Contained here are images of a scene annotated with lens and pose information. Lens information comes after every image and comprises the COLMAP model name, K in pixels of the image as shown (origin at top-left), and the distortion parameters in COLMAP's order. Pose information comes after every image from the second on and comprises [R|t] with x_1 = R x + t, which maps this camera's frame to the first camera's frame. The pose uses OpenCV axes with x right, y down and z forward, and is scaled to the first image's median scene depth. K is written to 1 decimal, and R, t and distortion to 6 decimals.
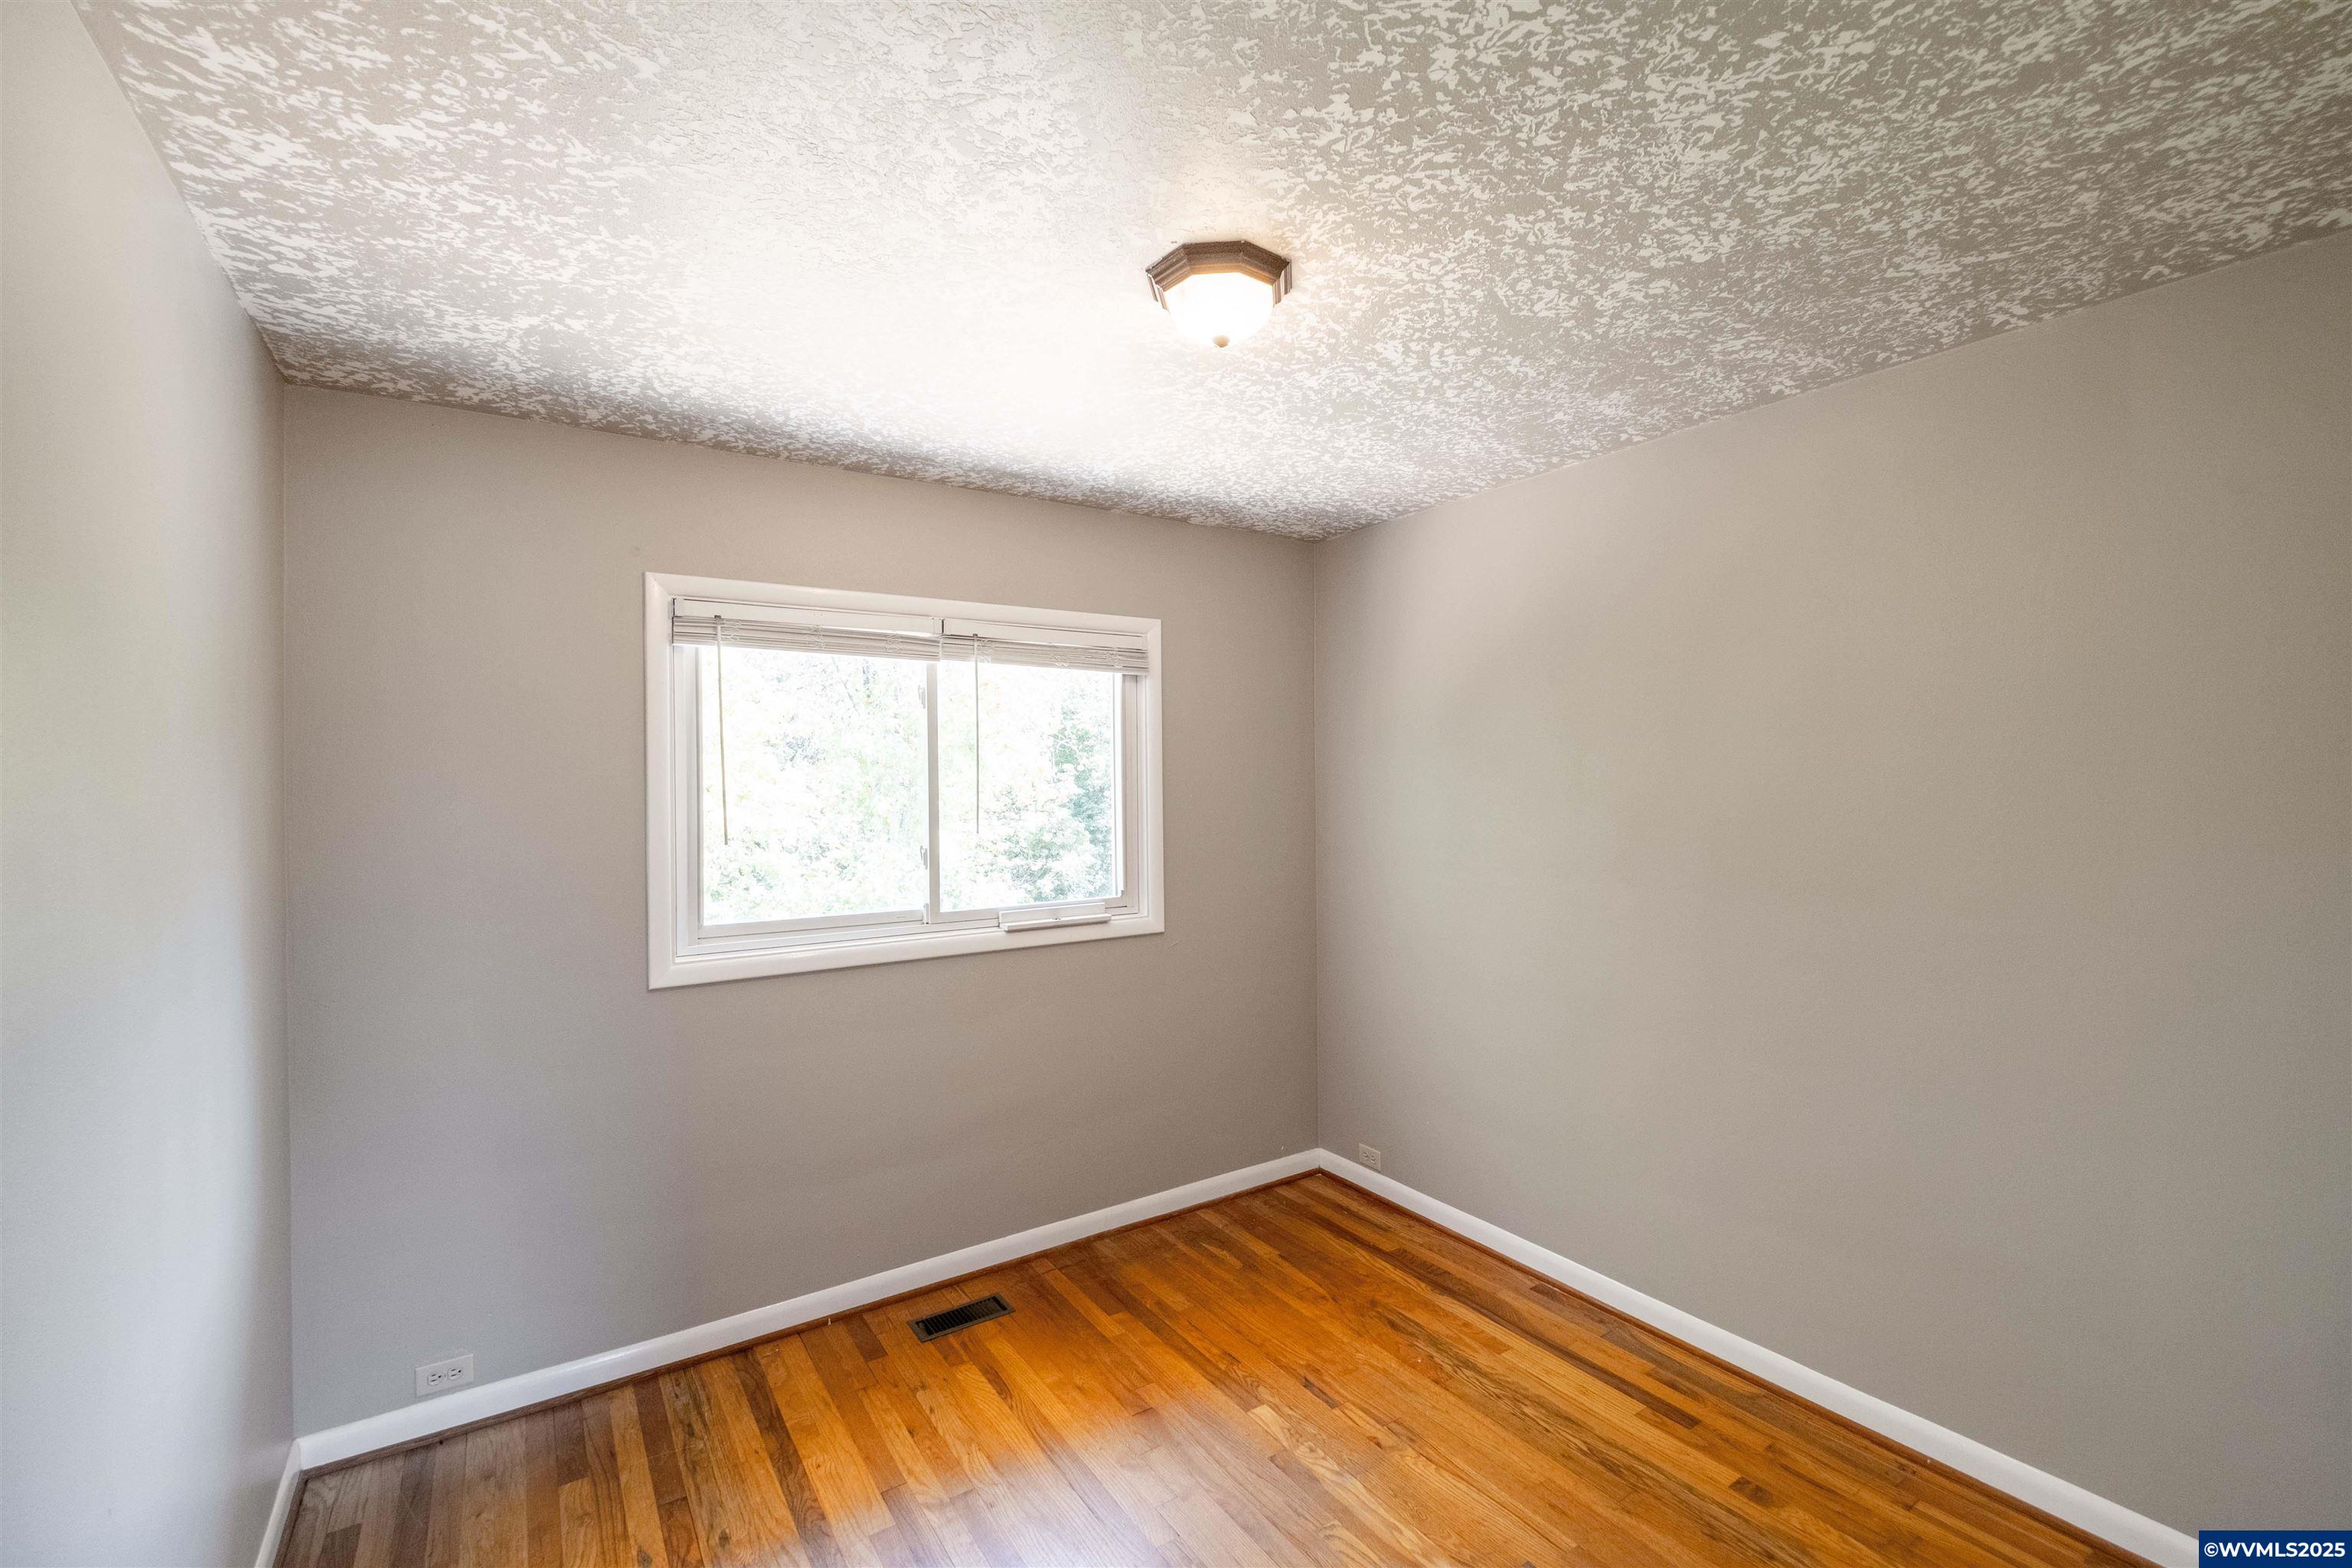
lens RADIAL K [[1011.5, 0, 1182.2], [0, 1011.5, 780.8], [0, 0, 1]] dist [-0.000721, -0.000676]
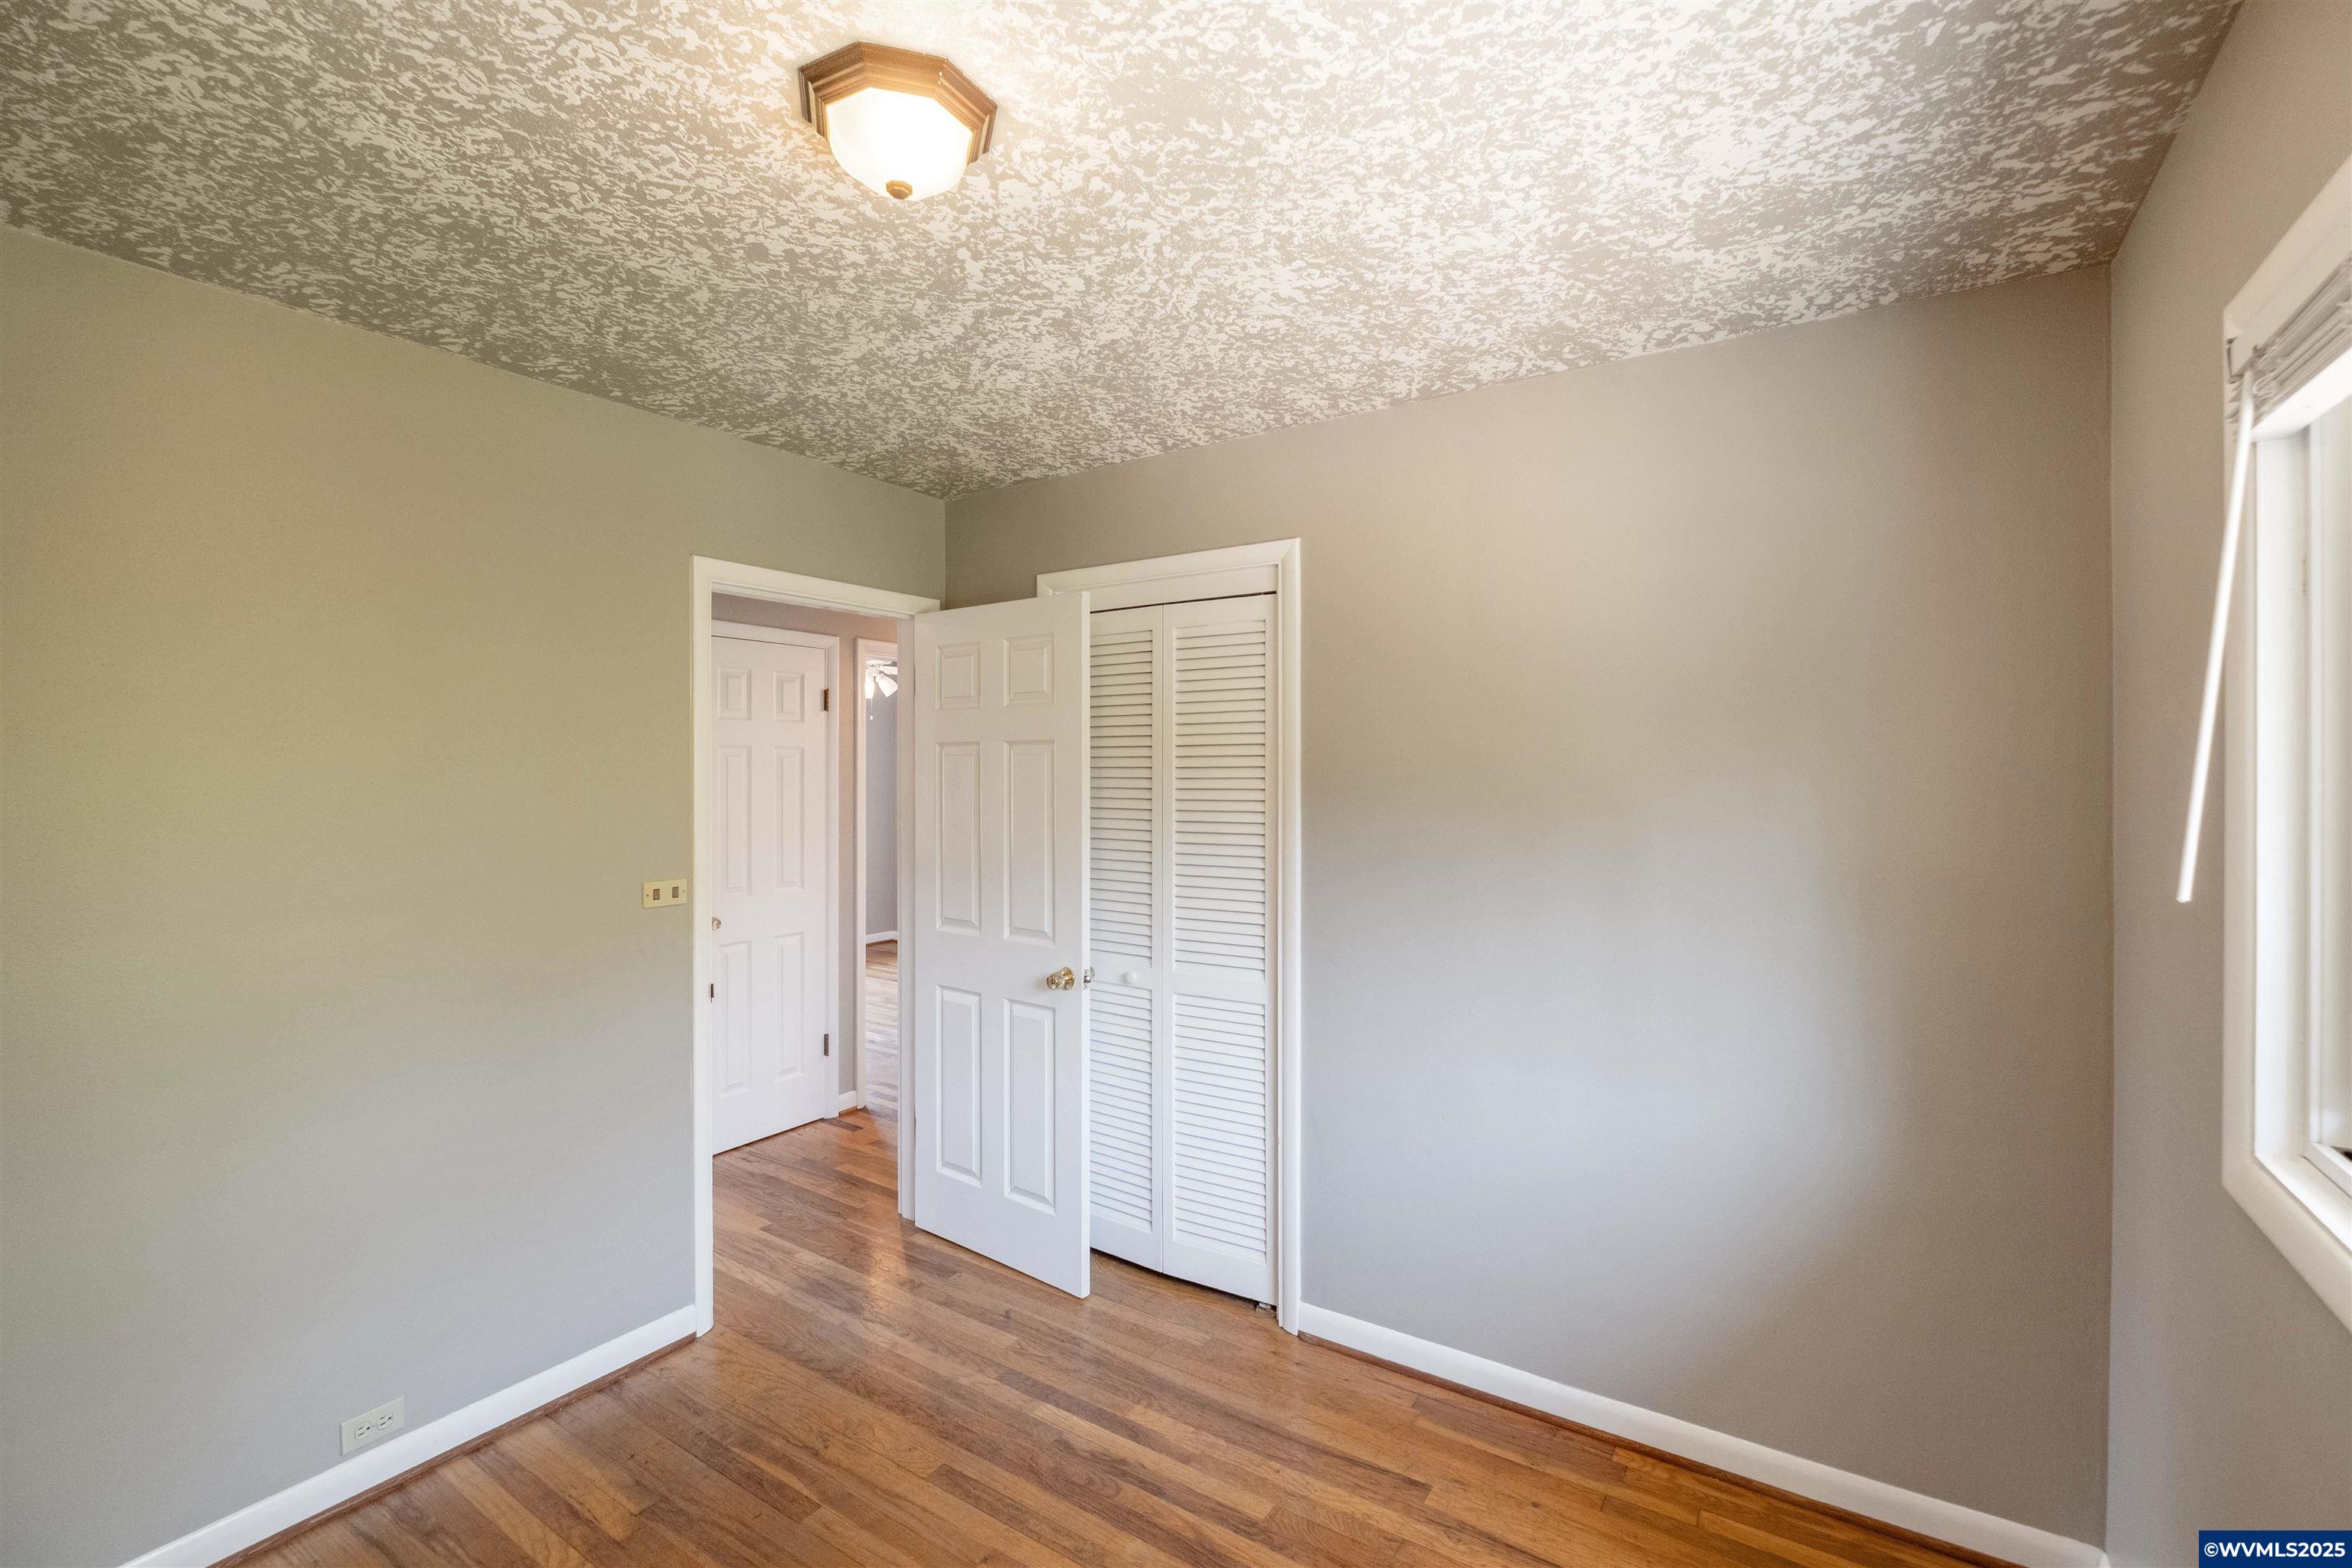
lens RADIAL K [[1011.5, 0, 1182.2], [0, 1011.5, 780.8], [0, 0, 1]] dist [-0.000721, -0.000676]
pose [[-0.914557, 0.015068, -0.404177, 0.176414], [0.009200, 0.999822, 0.016457, 0.000766], [0.404353, 0.011332, -0.914533, 1.996856]]
